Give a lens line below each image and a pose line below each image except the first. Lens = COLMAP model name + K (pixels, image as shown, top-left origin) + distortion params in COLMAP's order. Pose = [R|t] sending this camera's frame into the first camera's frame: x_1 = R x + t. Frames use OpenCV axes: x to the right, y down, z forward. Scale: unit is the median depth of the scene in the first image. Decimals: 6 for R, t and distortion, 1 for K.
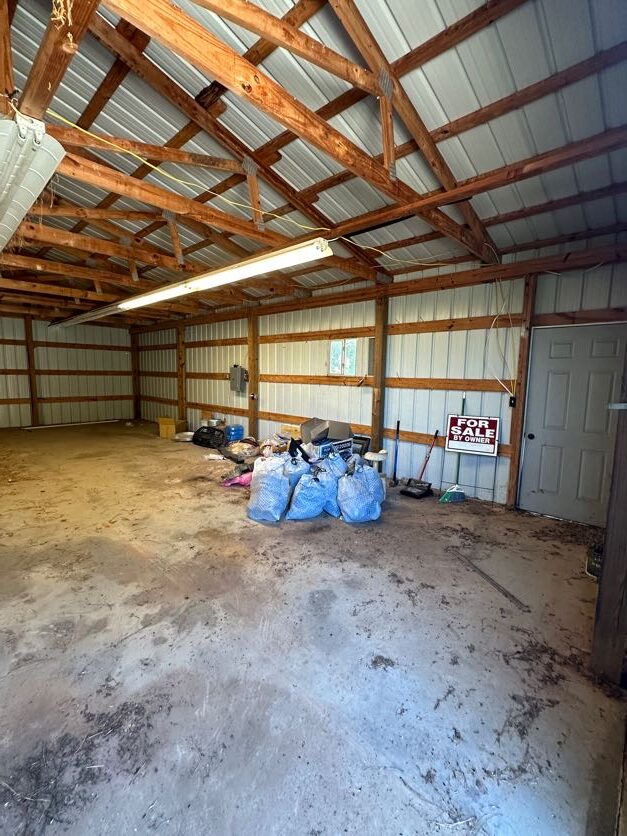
lens RADIAL K [[367.7, 0, 312.2], [0, 367.7, 417.0], [0, 0, 1]] dist [-0.000175, 0.000163]
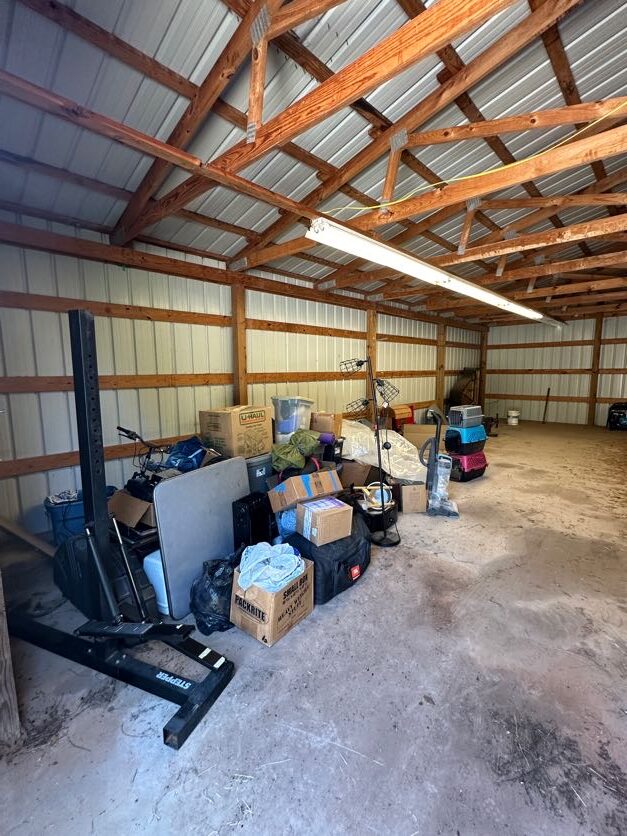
lens RADIAL K [[367.7, 0, 312.1], [0, 367.7, 419.0], [0, 0, 1]] dist [-0.000175, 0.000163]
pose [[-0.002628, 0.111328, -0.993780, 0.211313], [-0.101245, 0.988647, 0.111021, -0.023507], [0.994858, 0.100907, 0.008673, 0.210372]]
